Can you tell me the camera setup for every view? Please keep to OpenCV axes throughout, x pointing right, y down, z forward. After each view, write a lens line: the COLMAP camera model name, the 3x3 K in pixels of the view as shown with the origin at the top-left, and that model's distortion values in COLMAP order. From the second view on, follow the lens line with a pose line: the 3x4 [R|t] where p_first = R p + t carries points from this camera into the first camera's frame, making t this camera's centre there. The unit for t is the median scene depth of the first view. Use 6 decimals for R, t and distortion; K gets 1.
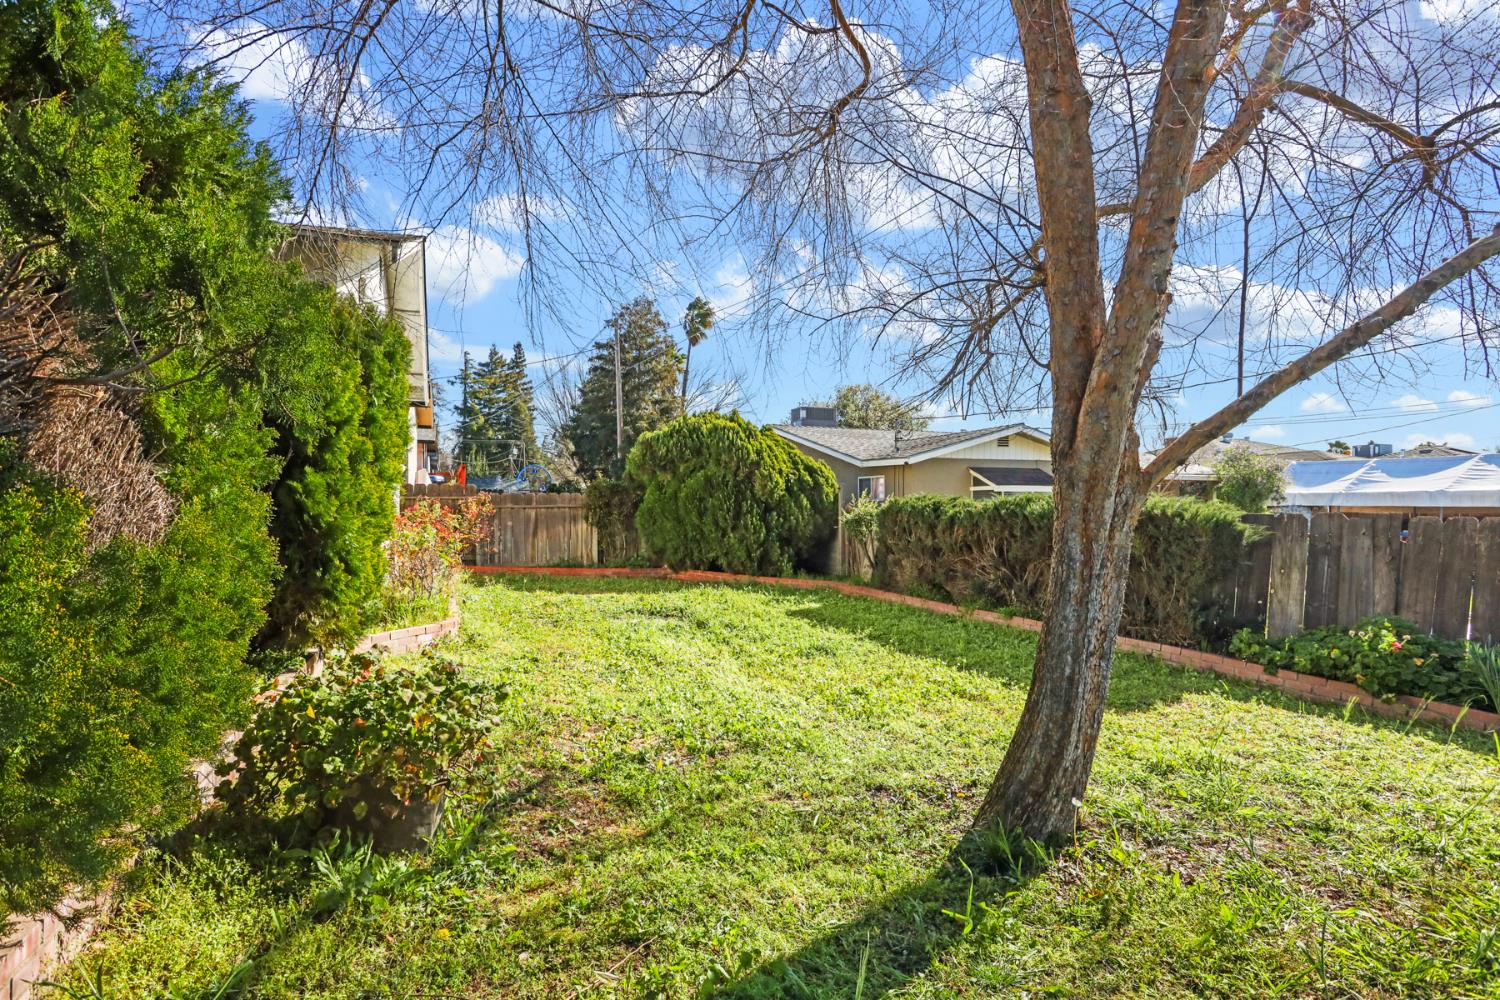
lens RADIAL K [[739.6, 0, 749.5], [0, 739.6, 509.9], [0, 0, 1]] dist [-0.066763, 0.033369]
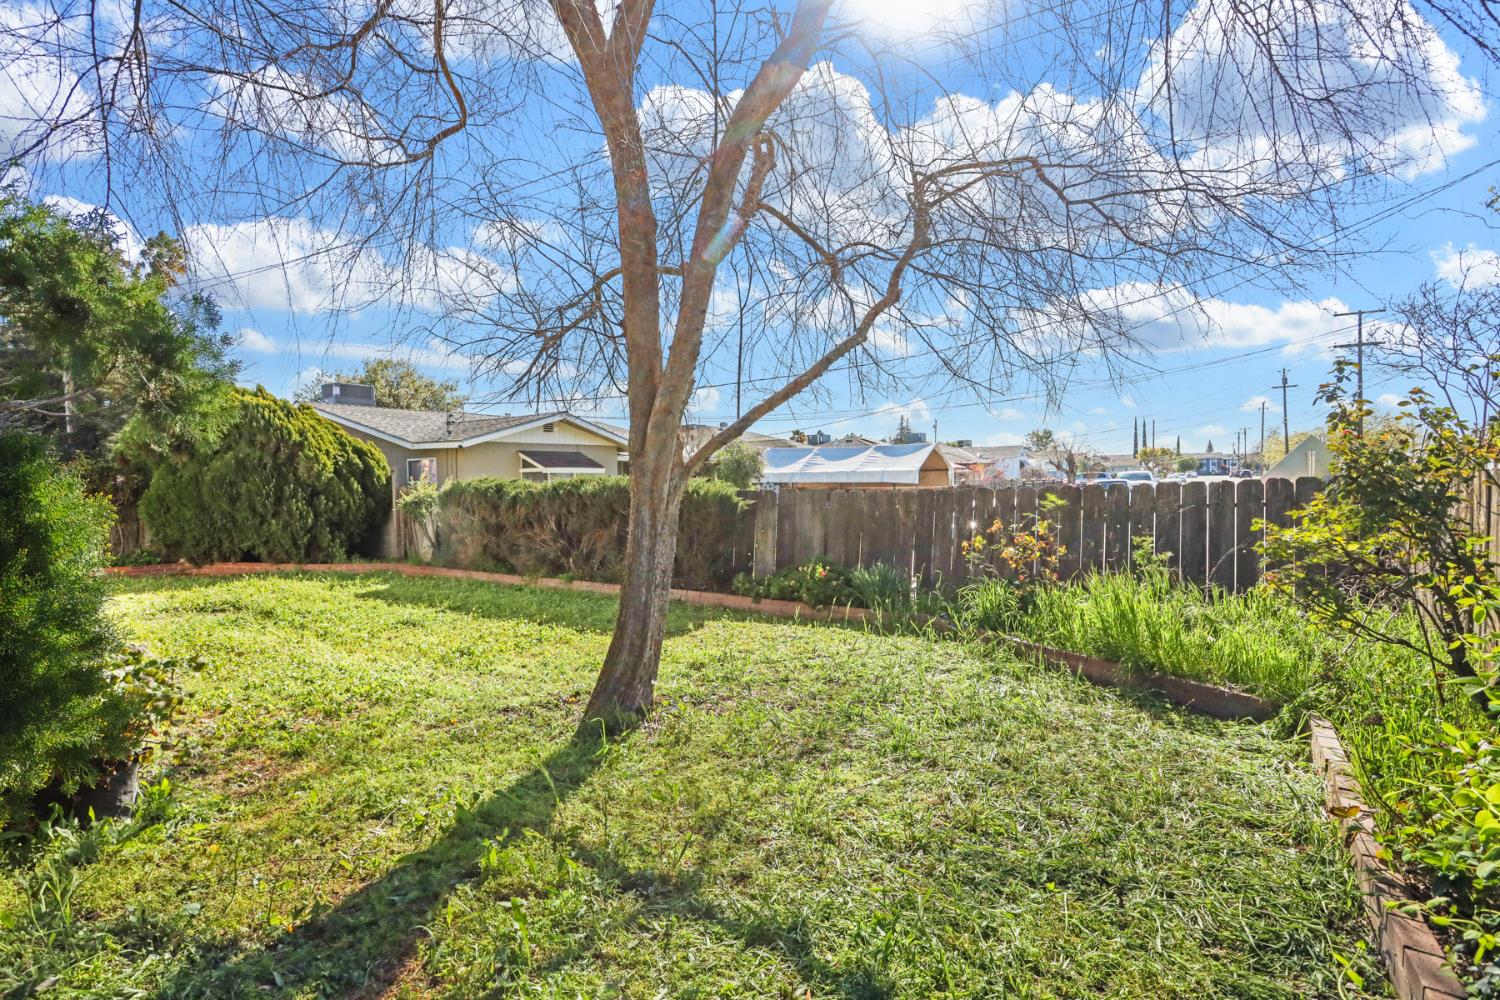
lens RADIAL K [[729.7, 0, 747.3], [0, 729.7, 490.7], [0, 0, 1]] dist [-0.072087, 0.030931]
pose [[0.815479, -0.016581, 0.578549, -0.071959], [0.015572, 0.999856, 0.006707, -0.002105], [-0.578577, 0.003540, 0.815620, -0.098069]]
